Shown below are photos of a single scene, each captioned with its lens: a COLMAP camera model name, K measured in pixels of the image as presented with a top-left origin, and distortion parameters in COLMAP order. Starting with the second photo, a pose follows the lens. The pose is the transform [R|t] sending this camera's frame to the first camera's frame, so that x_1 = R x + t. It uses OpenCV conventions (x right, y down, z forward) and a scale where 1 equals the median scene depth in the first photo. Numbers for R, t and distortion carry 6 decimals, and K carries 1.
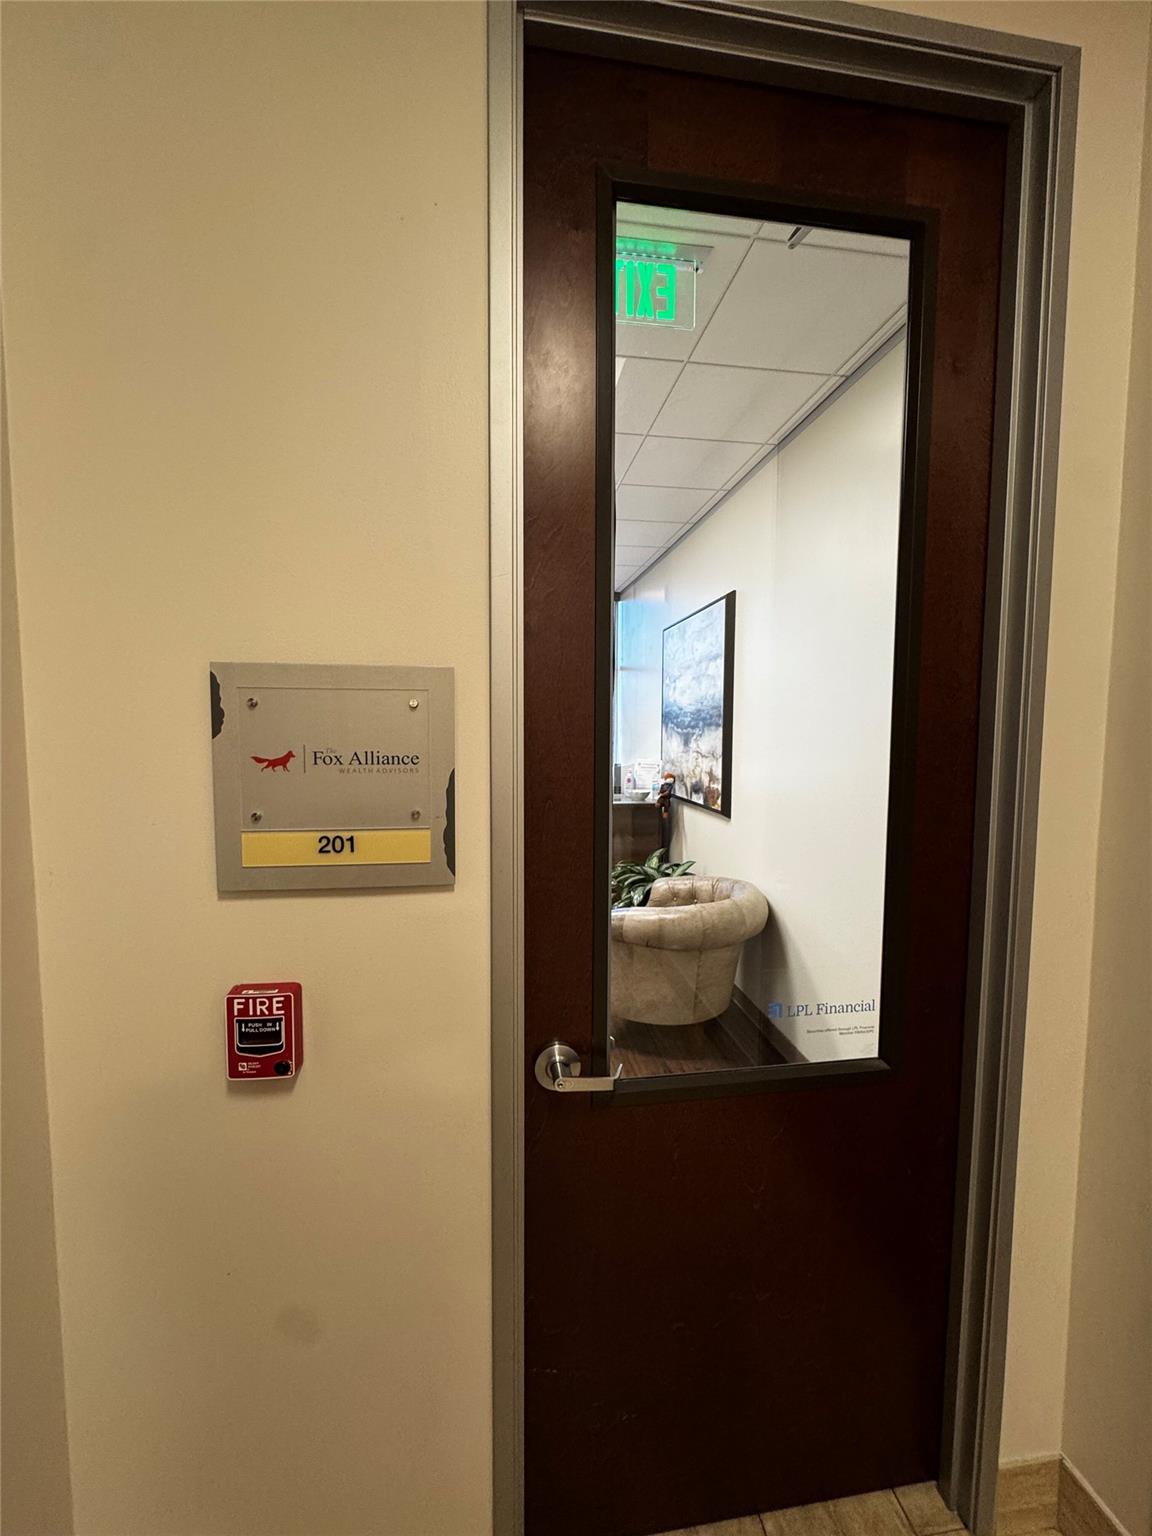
lens RADIAL K [[613.1, 0, 575.1], [0, 613.1, 767.3], [0, 0, 1]] dist [-0.001076, 0.000145]
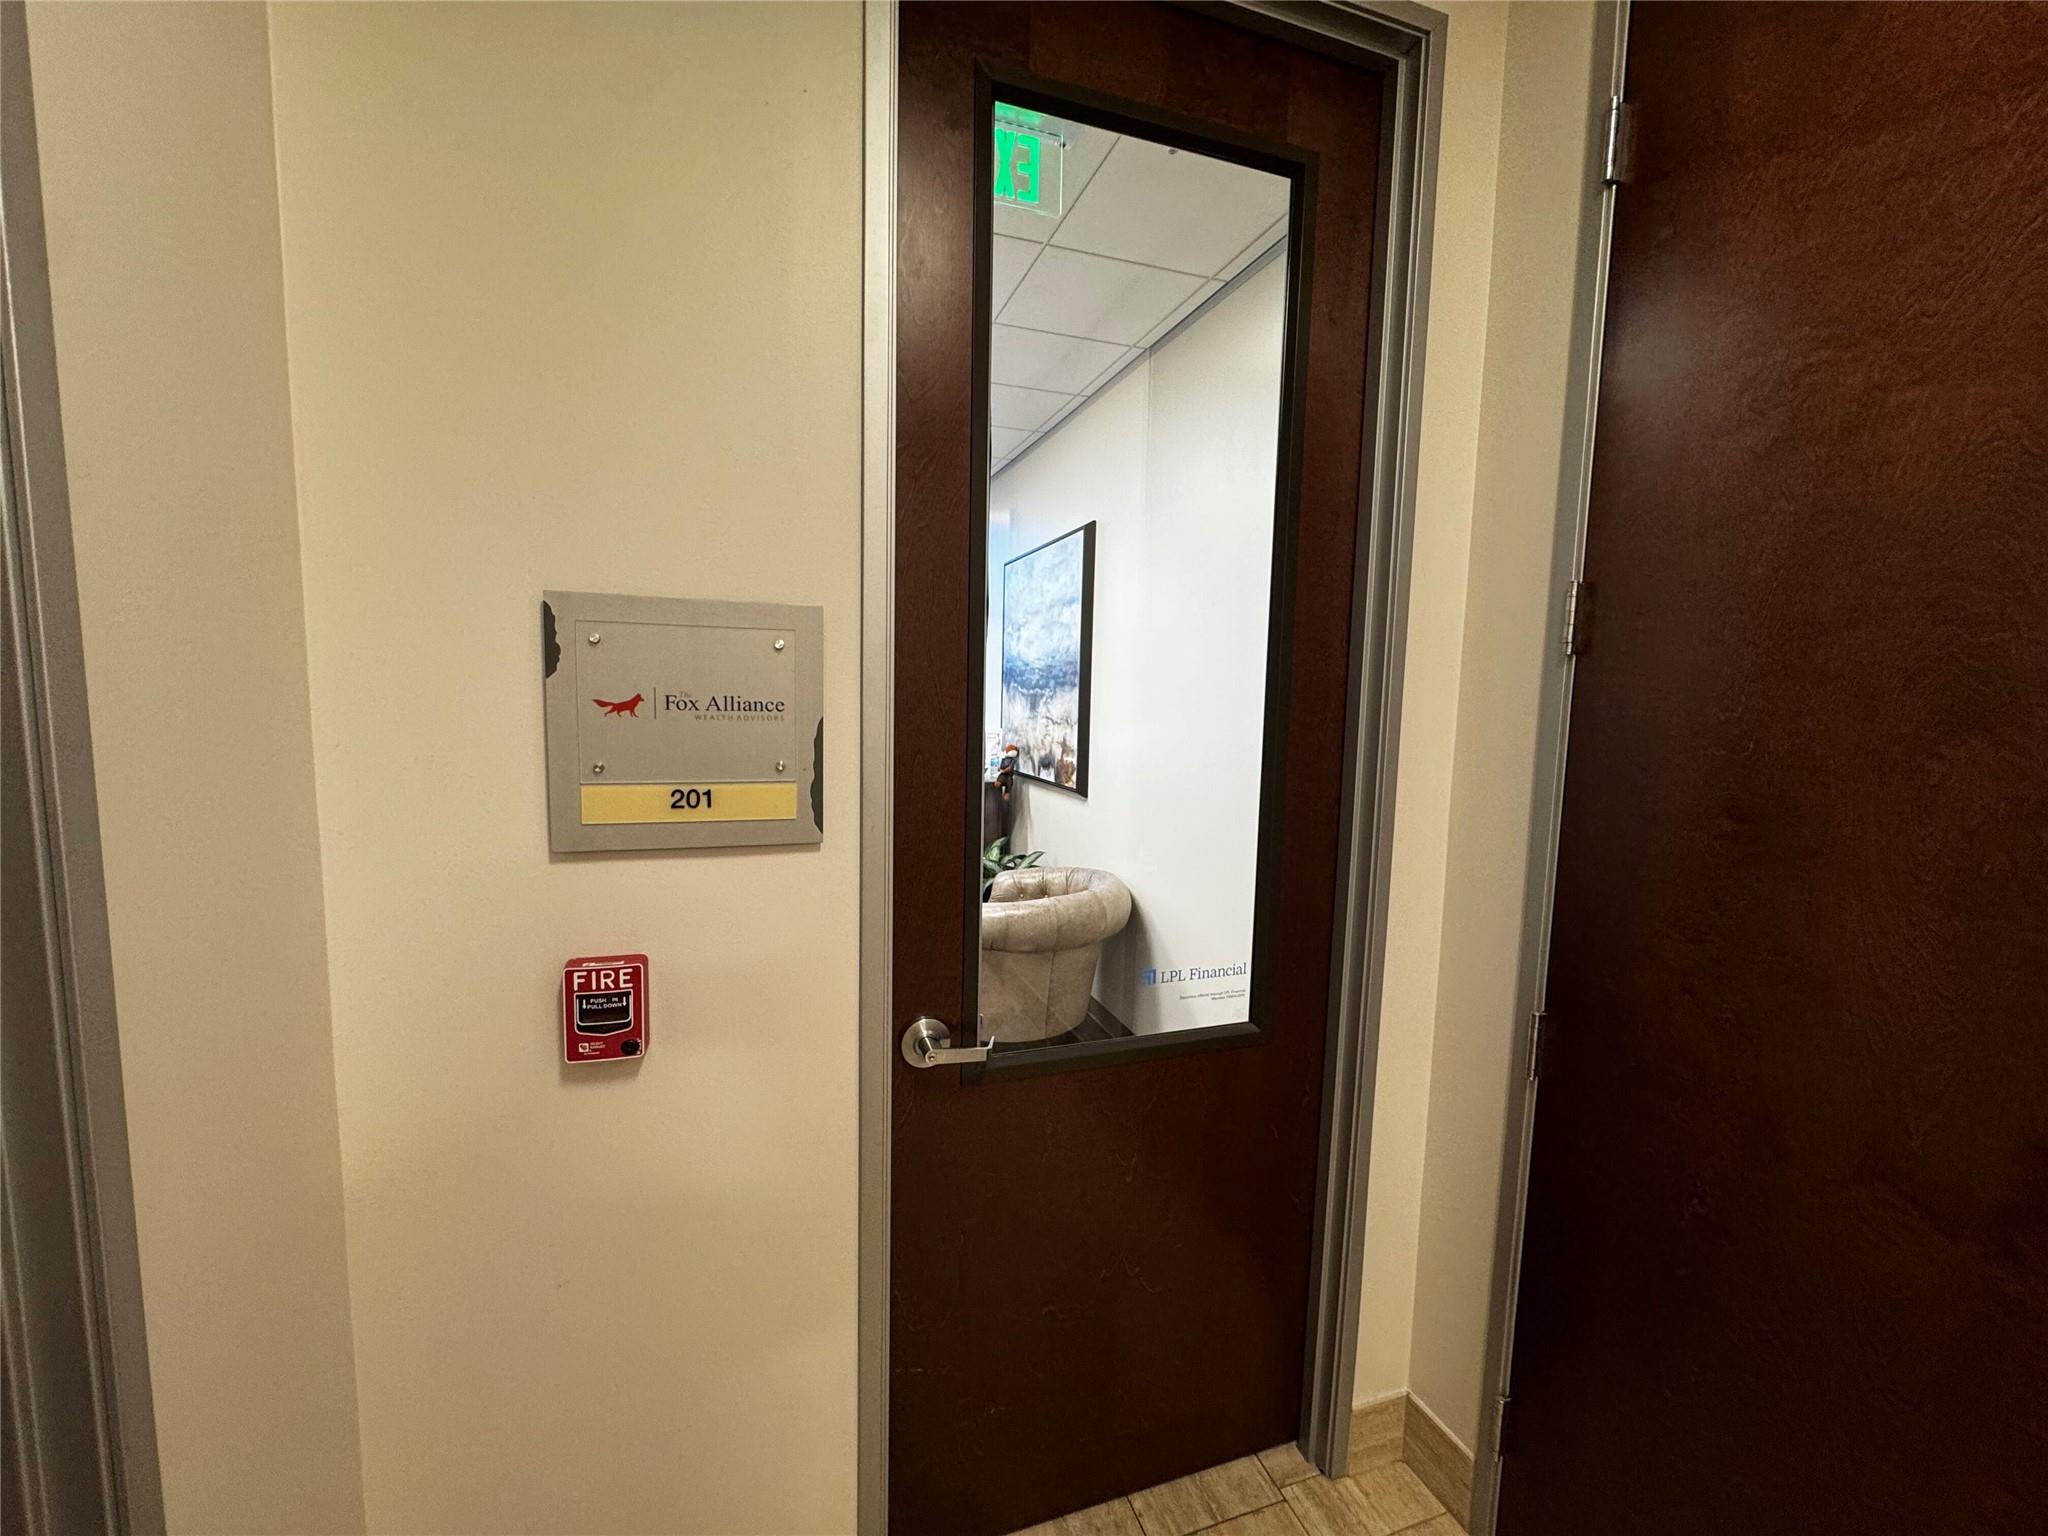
lens RADIAL K [[817.5, 0, 1023.7], [0, 817.5, 769.4], [0, 0, 1]] dist [-0.001076, 0.000145]
pose [[0.983223, -0.000436, 0.182407, -0.098161], [-0.005398, 0.999490, 0.031484, 0.032279], [-0.182328, -0.031940, 0.982719, -0.208892]]
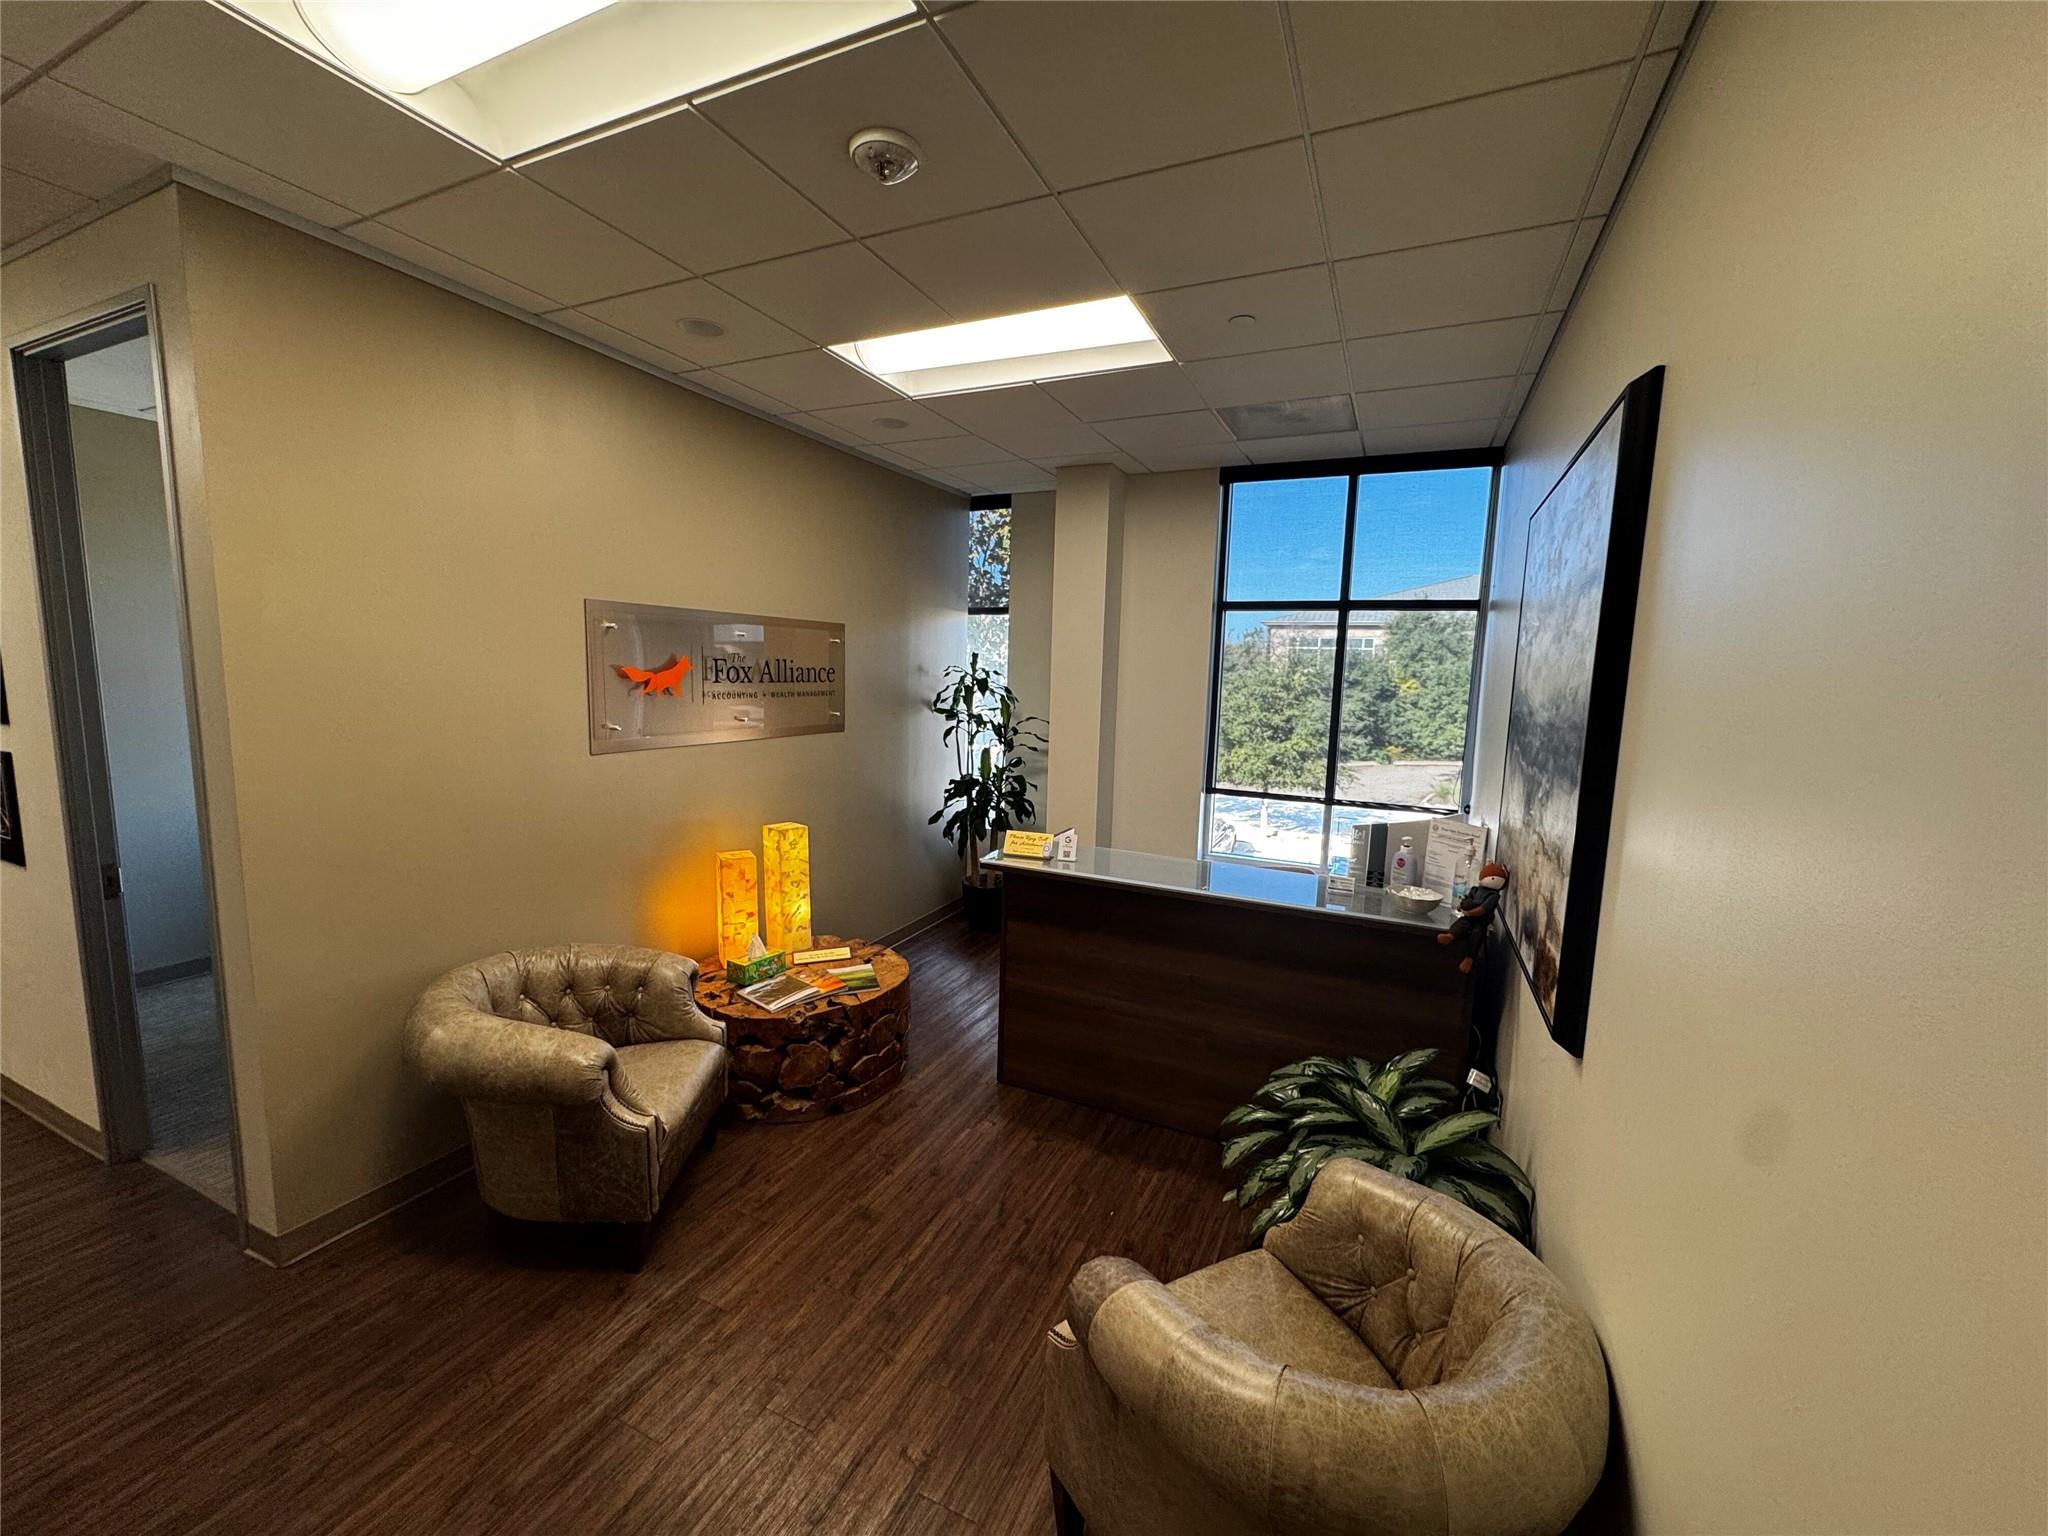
lens RADIAL K [[817.5, 0, 1025.7], [0, 817.5, 774.6], [0, 0, 1]] dist [-0.001076, 0.000145]
pose [[0.836904, 0.084599, -0.540772, 0.685262], [-0.059184, 0.996177, 0.064249, -0.254588], [0.544141, -0.021765, 0.838712, 1.367839]]
